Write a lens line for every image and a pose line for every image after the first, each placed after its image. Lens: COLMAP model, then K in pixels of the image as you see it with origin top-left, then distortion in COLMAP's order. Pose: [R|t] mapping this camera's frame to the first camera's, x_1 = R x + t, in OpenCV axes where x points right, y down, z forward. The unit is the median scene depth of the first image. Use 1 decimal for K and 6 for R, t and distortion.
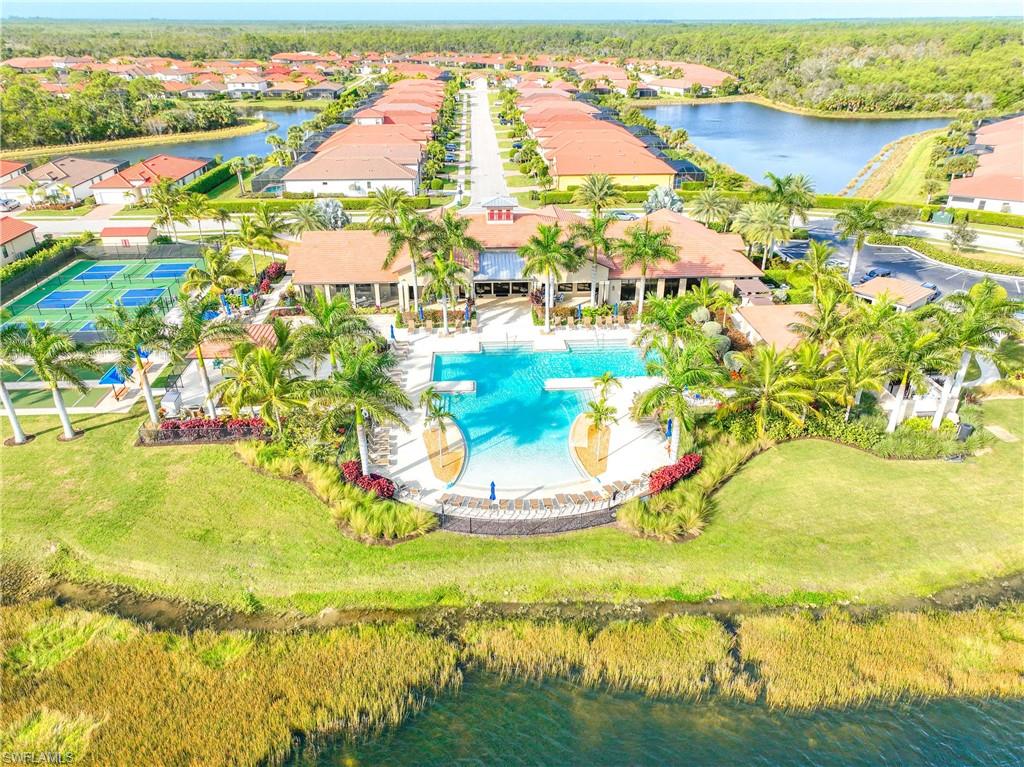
lens RADIAL K [[733.4, 0, 512.0], [0, 733.4, 383.5], [0, 0, 1]] dist [-0.002477, 0.030015]
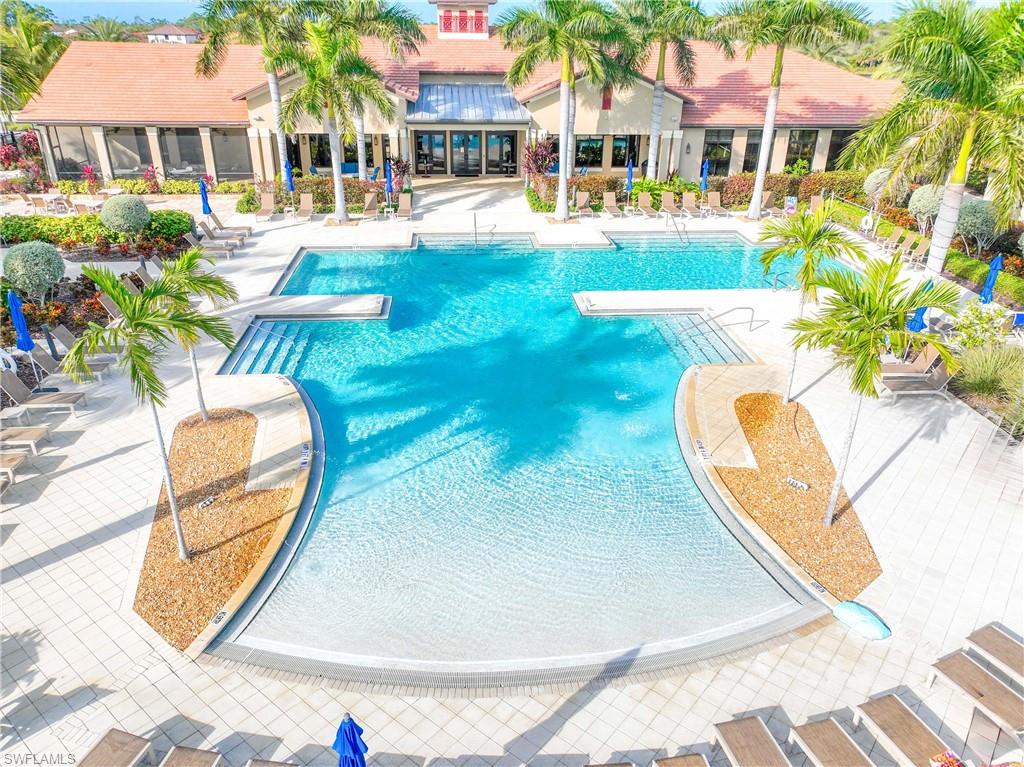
lens RADIAL K [[733.4, 0, 512.0], [0, 733.4, 383.5], [0, 0, 1]] dist [-0.002477, 0.030015]
pose [[0.999457, -0.001001, 0.032922, 0.000637], [0.001800, 0.999704, -0.024262, 0.028554], [-0.032888, 0.024309, 0.999163, 0.340567]]
